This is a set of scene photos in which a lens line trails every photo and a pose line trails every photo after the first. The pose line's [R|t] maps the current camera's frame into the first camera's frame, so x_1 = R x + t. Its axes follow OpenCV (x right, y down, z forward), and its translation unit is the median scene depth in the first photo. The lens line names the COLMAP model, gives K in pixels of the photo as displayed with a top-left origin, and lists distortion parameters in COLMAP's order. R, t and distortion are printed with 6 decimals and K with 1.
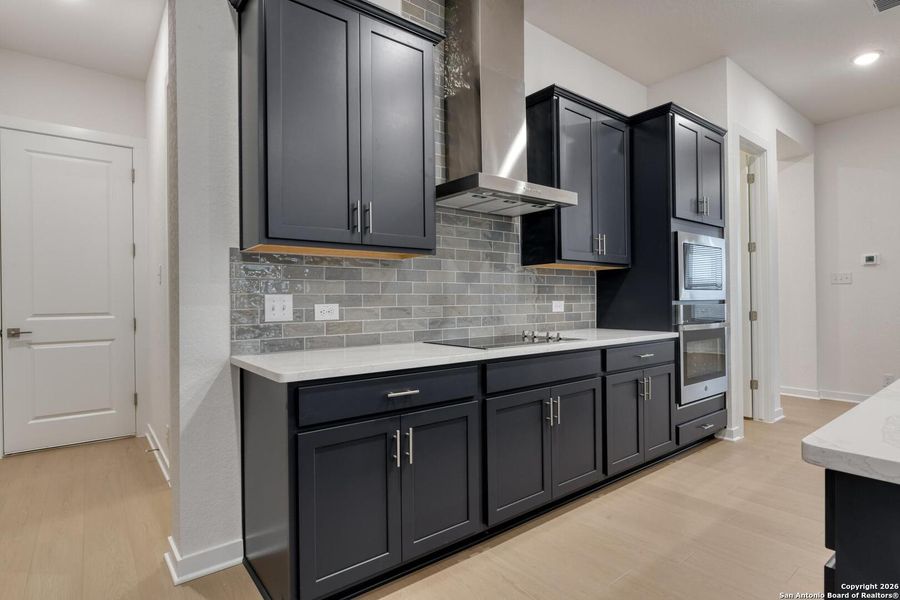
lens RADIAL K [[460.9, 0, 450.0], [0, 460.9, 300.0], [0, 0, 1]] dist [-0.005070, -0.000692]
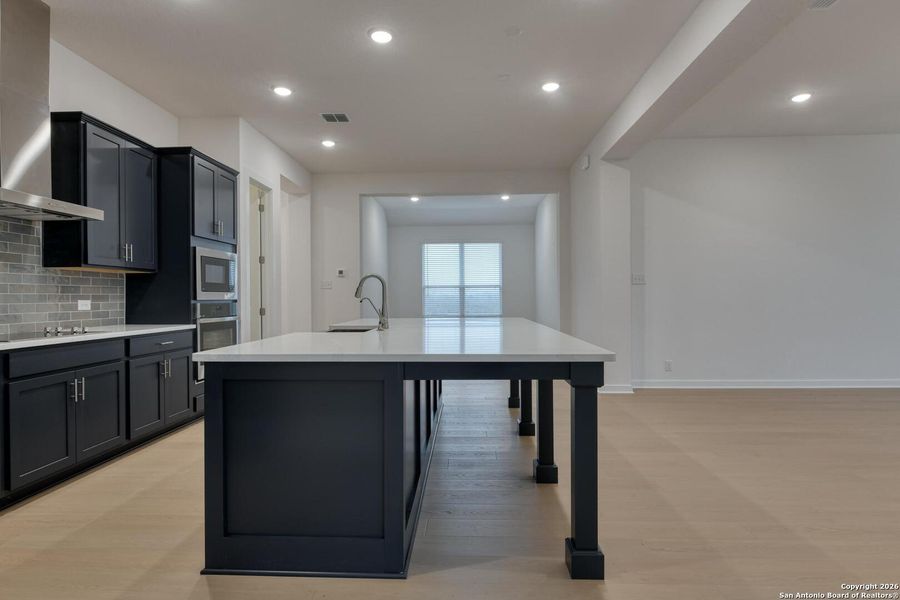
lens RADIAL K [[493.4, 0, 450.8], [0, 493.4, 297.7], [0, 0, 1]] dist [-0.007867, -0.001034]
pose [[0.648260, 0.005915, 0.761396, -0.096288], [-0.003390, 0.999982, -0.004883, -0.001110], [-0.761411, 0.000584, 0.648269, -0.452997]]
